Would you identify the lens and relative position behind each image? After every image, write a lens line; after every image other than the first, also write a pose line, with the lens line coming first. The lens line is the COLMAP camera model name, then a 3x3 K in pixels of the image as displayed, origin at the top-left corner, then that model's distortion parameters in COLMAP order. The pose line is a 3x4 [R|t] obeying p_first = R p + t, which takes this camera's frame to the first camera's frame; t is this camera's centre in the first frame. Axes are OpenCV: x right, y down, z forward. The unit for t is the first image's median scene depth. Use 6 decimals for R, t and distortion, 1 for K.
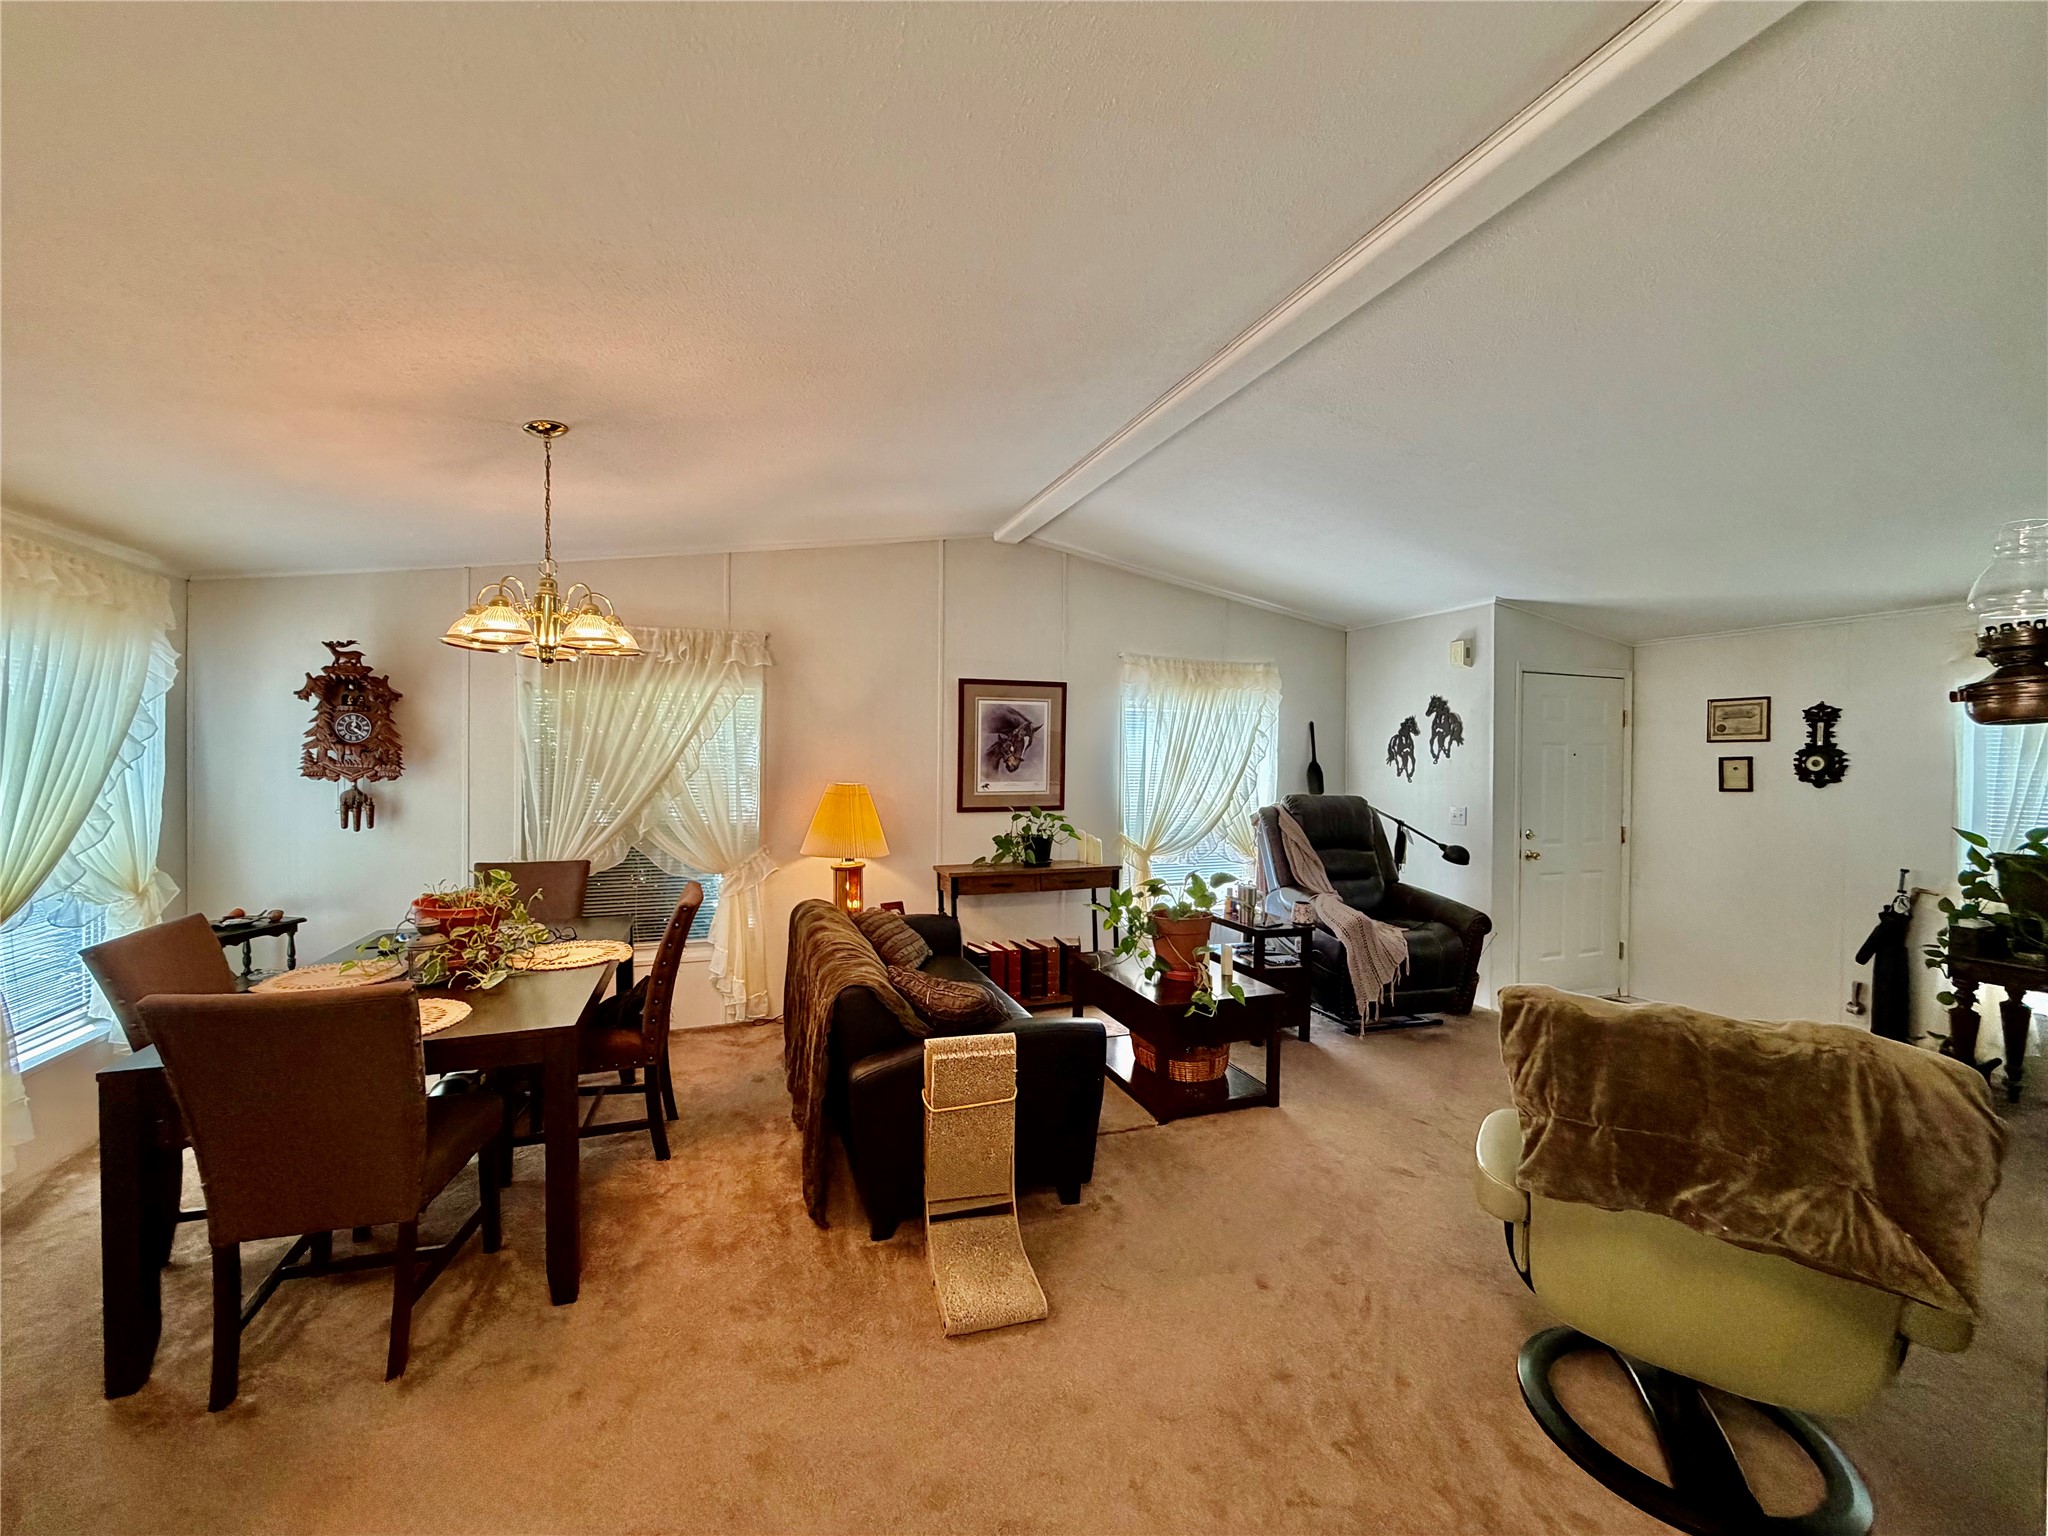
lens RADIAL K [[825.6, 0, 1024.0], [0, 825.6, 768.0], [0, 0, 1]] dist [0.008566, 0.000013]
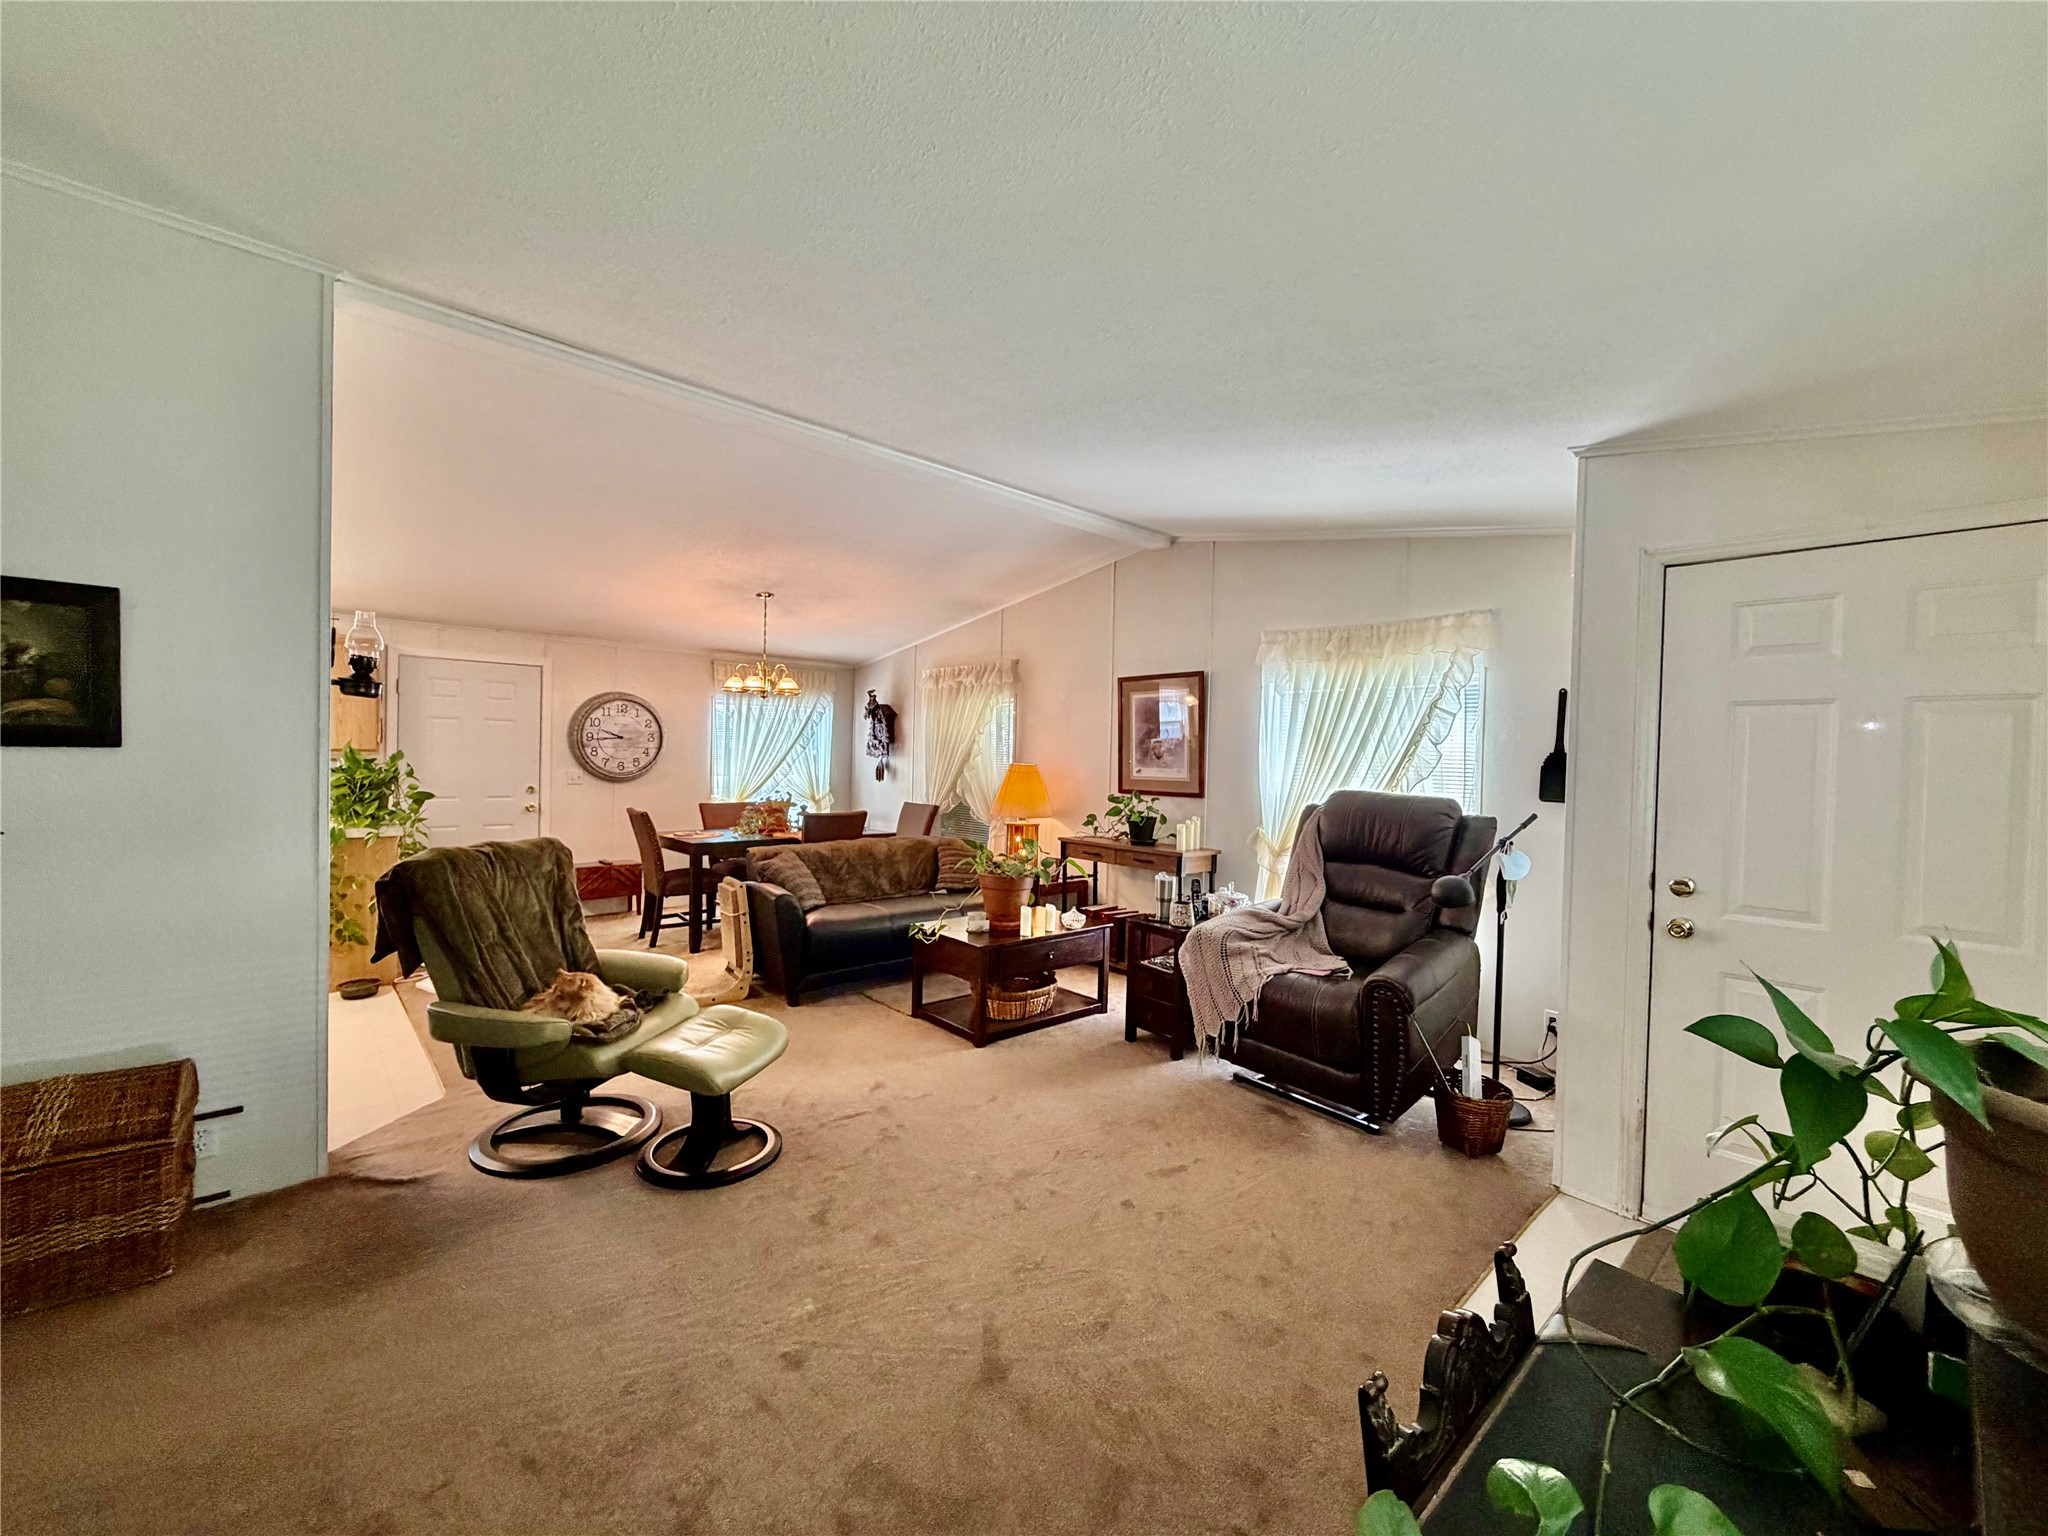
lens RADIAL K [[825.6, 0, 1024.0], [0, 825.6, 768.0], [0, 0, 1]] dist [0.008566, 0.000013]
pose [[0.364085, 0.013647, -0.931266, 1.052784], [-0.031613, 0.999498, 0.002287, 0.022188], [0.930829, 0.028607, 0.364333, 0.501469]]
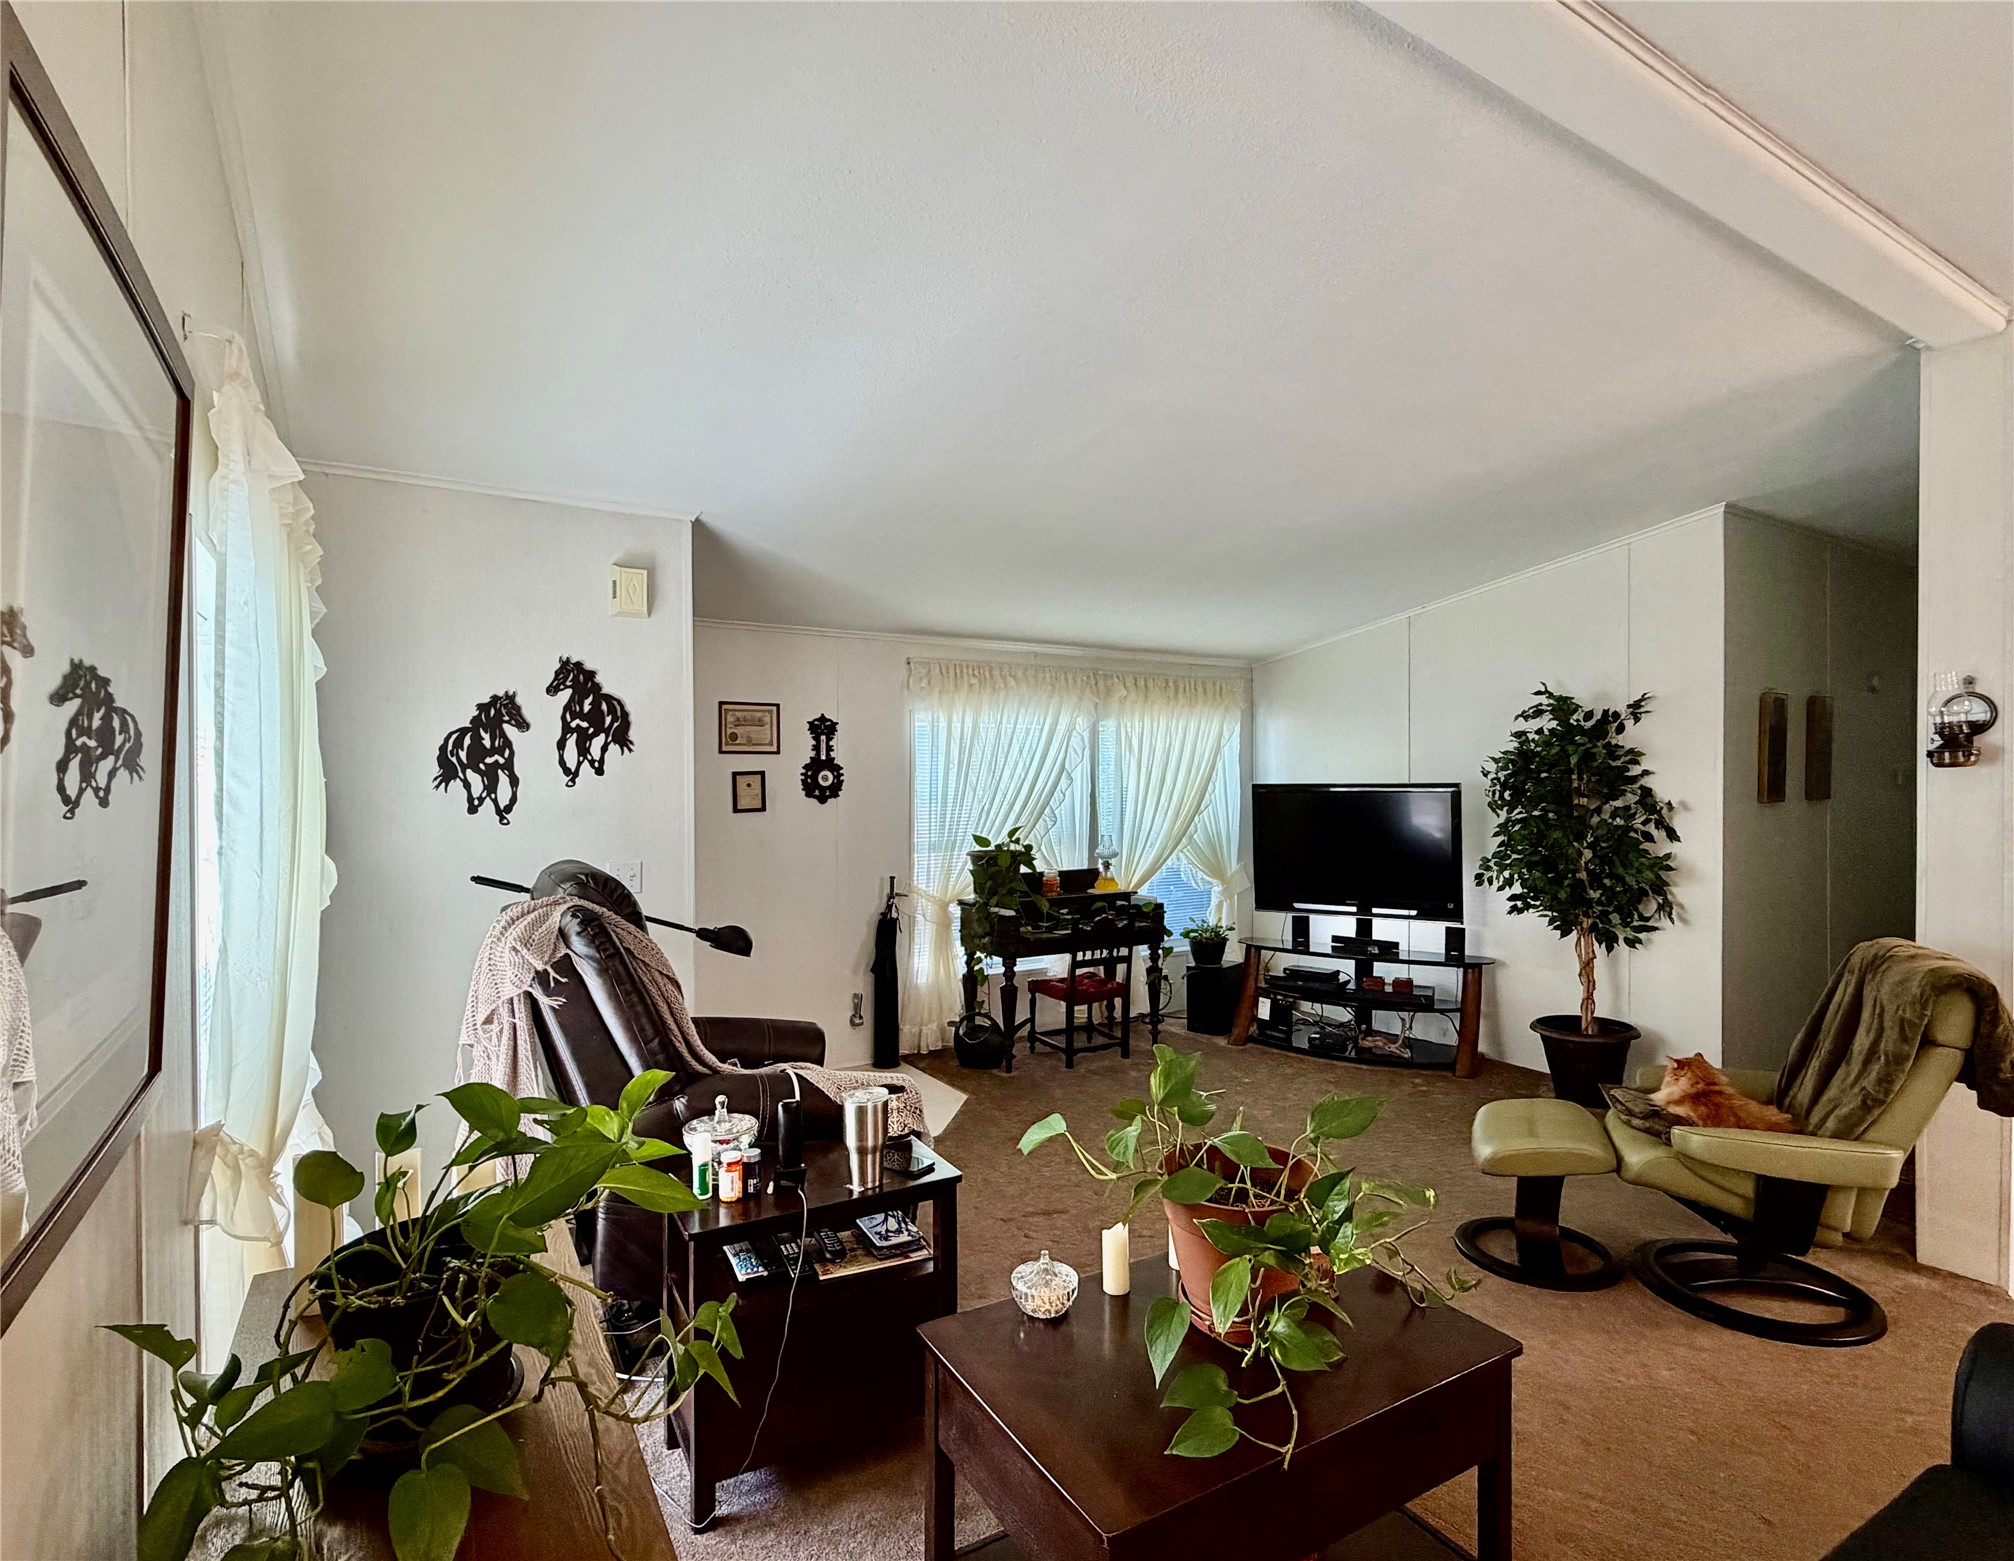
lens RADIAL K [[1014.6, 0, 1007.0], [0, 1014.6, 780.5], [0, 0, 1]] dist [0.000735, -0.000078]
pose [[-0.177632, -0.014600, 0.983989, -0.231951], [0.009310, 0.999820, 0.016516, -0.020198], [-0.984053, 0.012095, -0.177464, 0.999675]]
